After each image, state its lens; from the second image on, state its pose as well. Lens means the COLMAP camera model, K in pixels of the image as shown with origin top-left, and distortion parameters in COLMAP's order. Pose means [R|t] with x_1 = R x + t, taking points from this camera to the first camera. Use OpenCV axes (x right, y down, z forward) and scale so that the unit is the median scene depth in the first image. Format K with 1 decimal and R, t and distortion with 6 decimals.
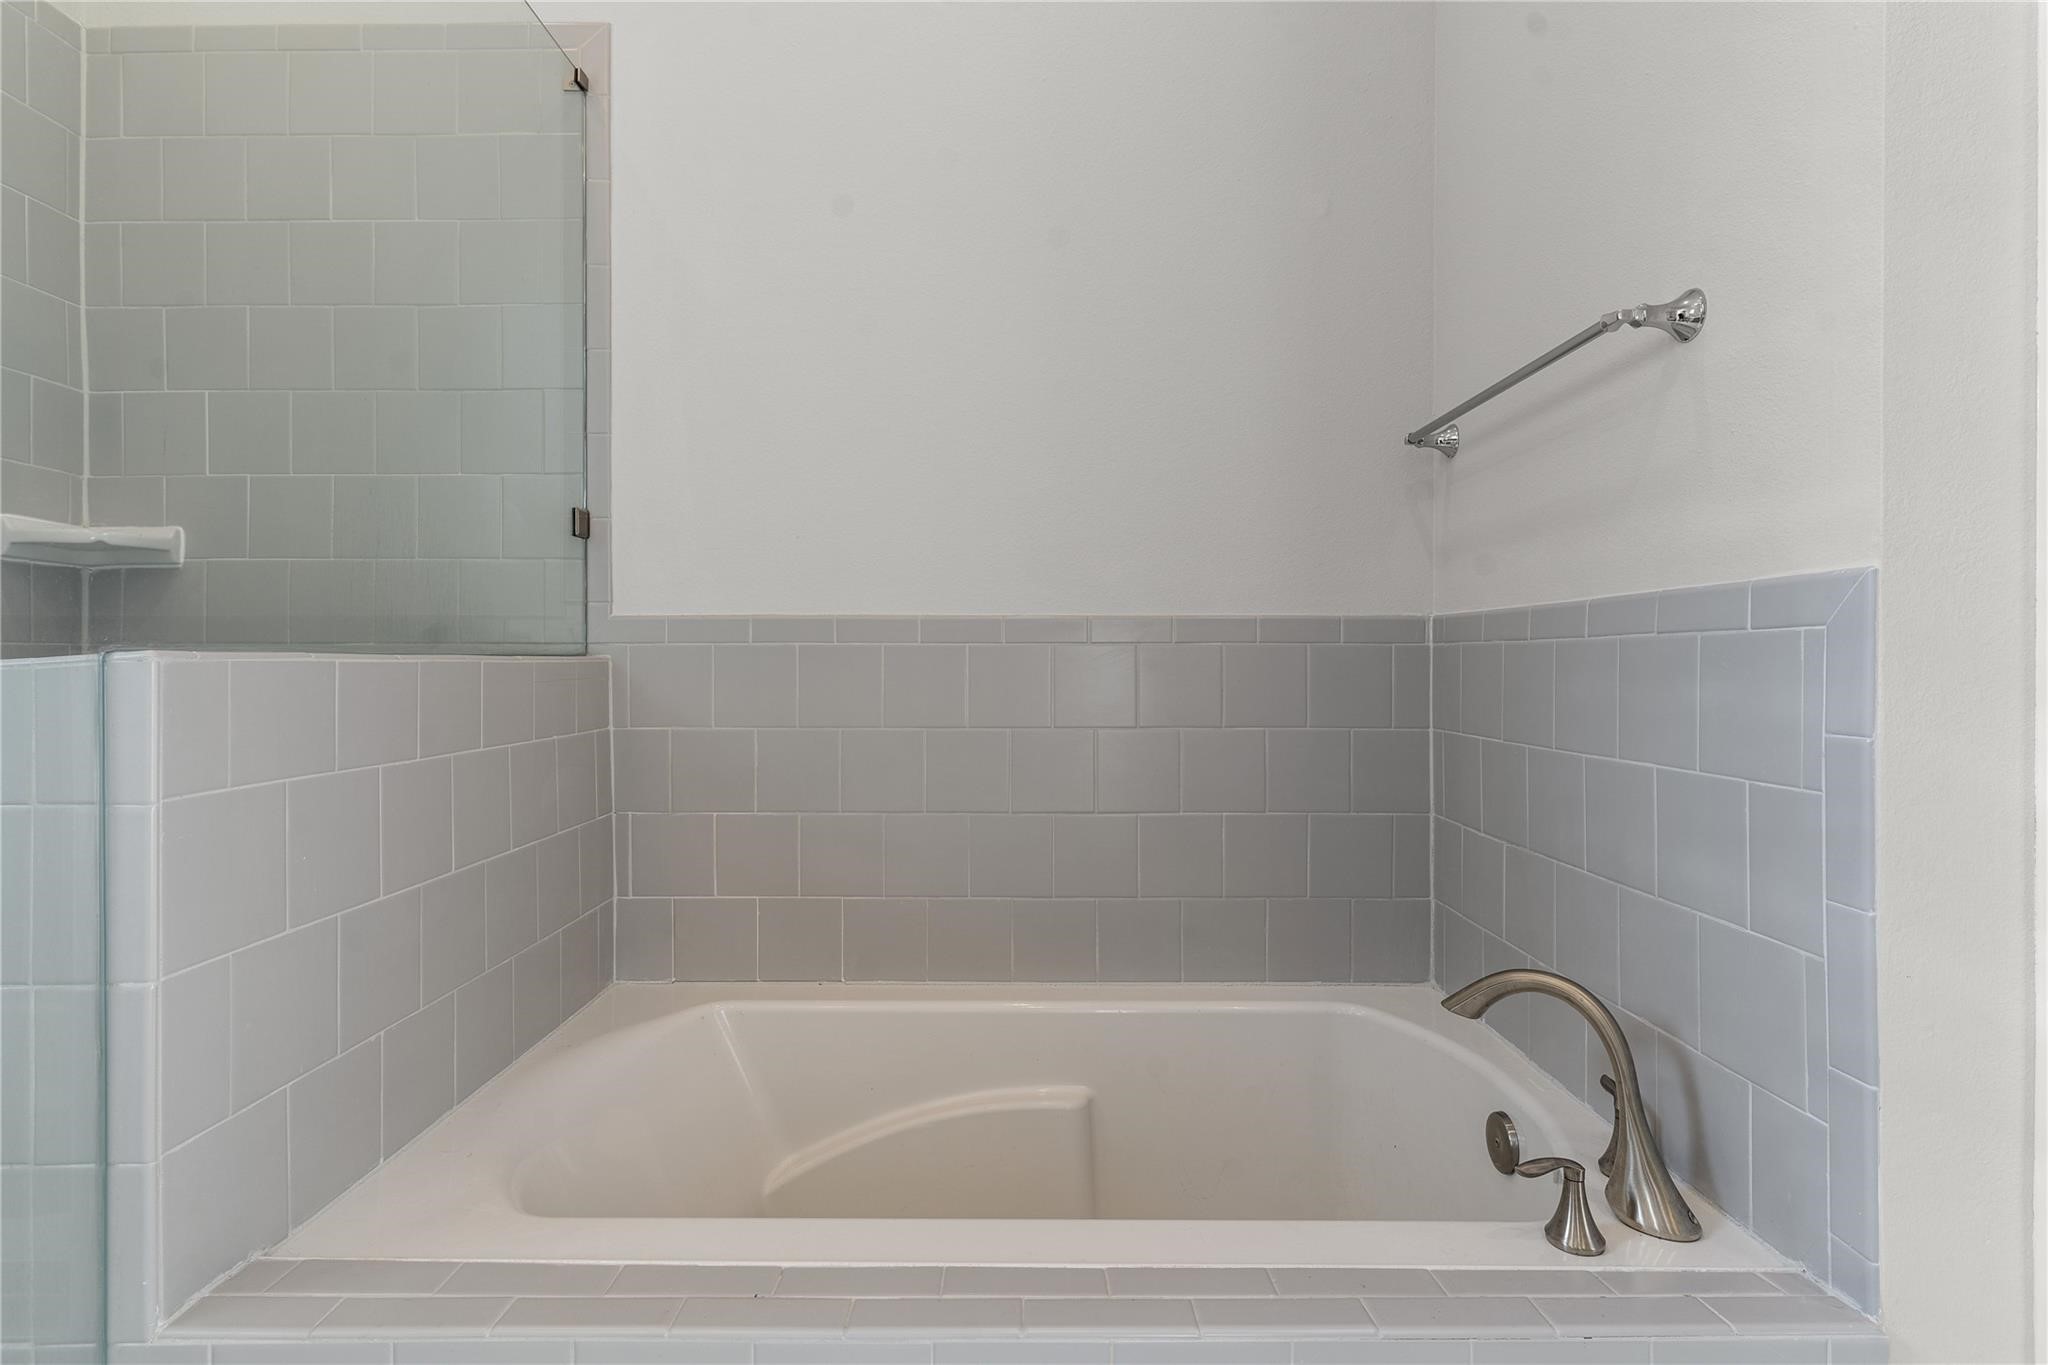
lens RADIAL K [[912.2, 0, 1024.0], [0, 912.2, 682.5], [0, 0, 1]] dist [0.000623, 0.000054]
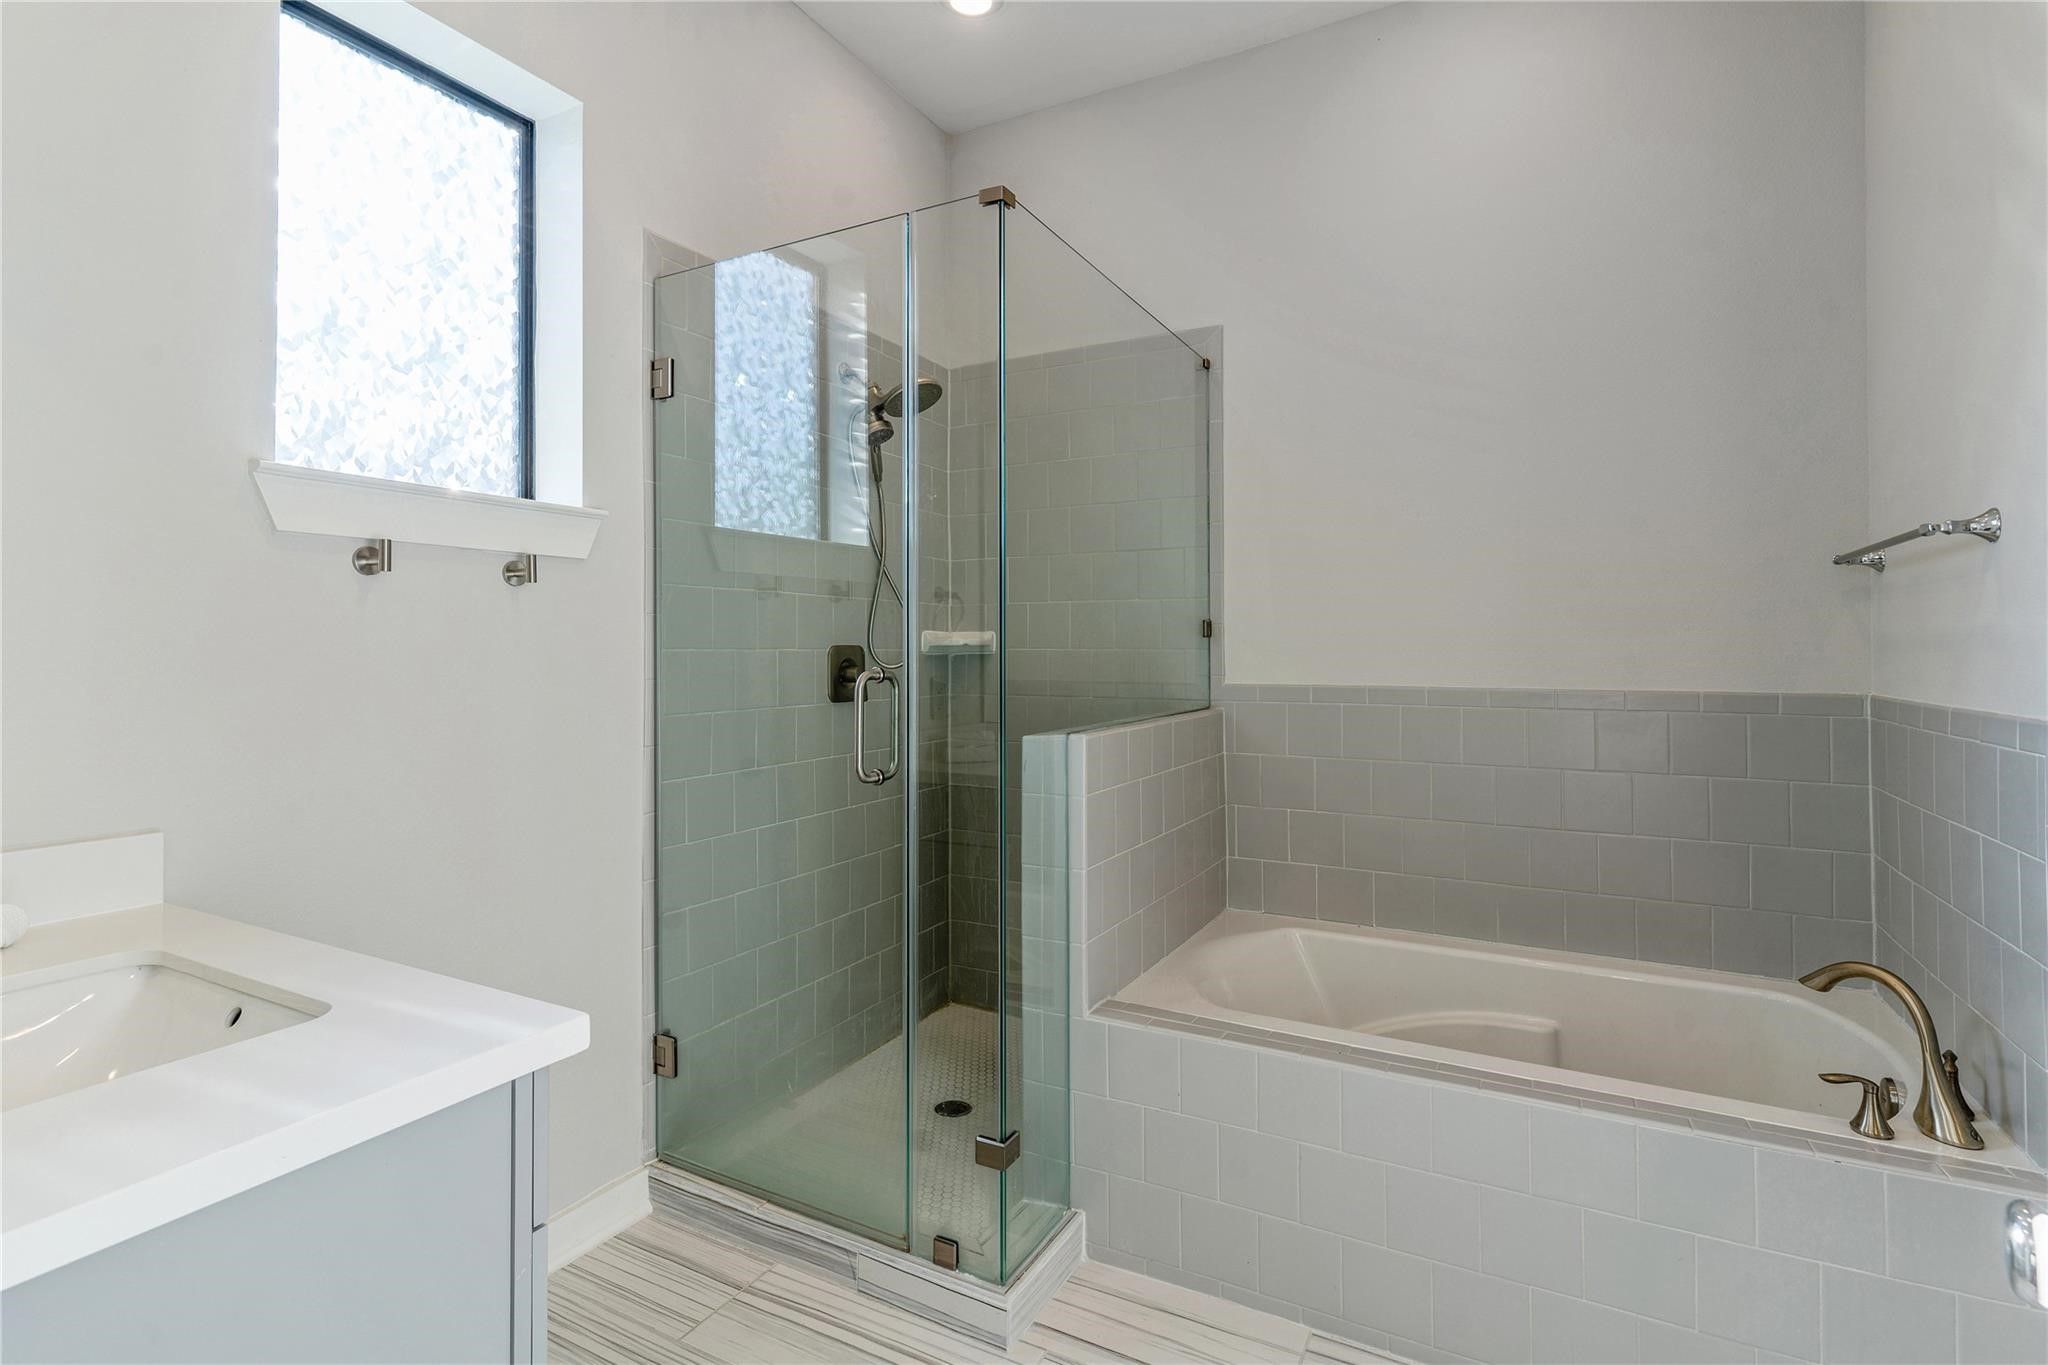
lens RADIAL K [[982.3, 0, 1013.4], [0, 982.3, 652.1], [0, 0, 1]] dist [0.000133, -0.000140]
pose [[0.866733, -0.005310, -0.498745, 0.103219], [0.006510, 0.999979, 0.000668, -0.140202], [0.498731, -0.003825, 0.866749, -0.746887]]
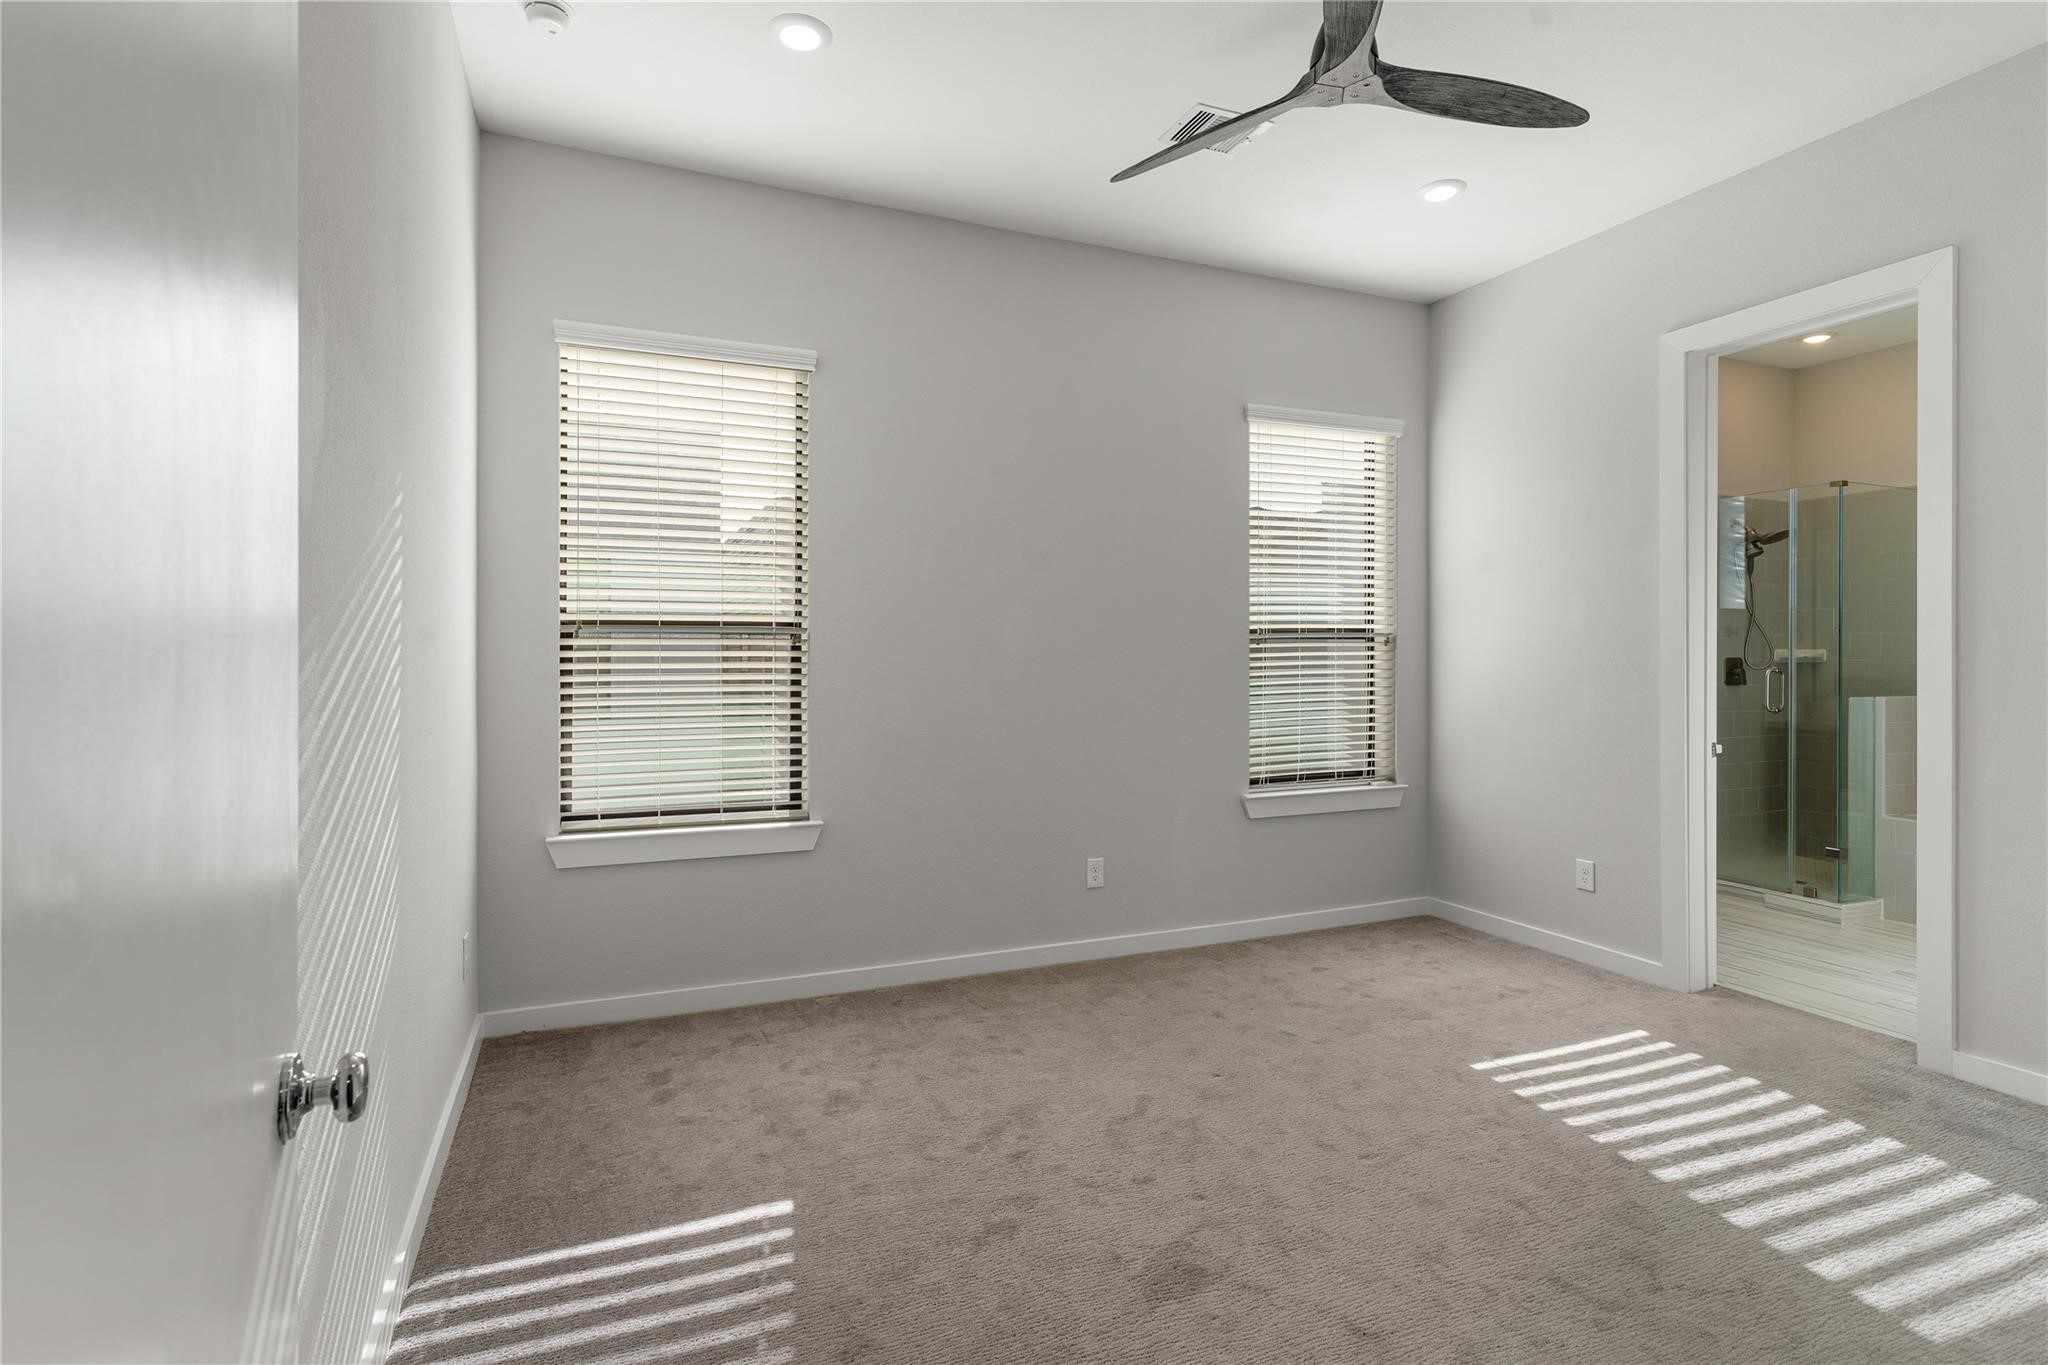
lens RADIAL K [[1000.7, 0, 989.6], [0, 1000.7, 667.8], [0, 0, 1]] dist [-0.000730, -0.000287]
pose [[0.347582, 0.000555, -0.937649, 1.608361], [0.006743, 0.999972, 0.003092, -0.150518], [0.937625, -0.007397, 0.347569, -3.485116]]
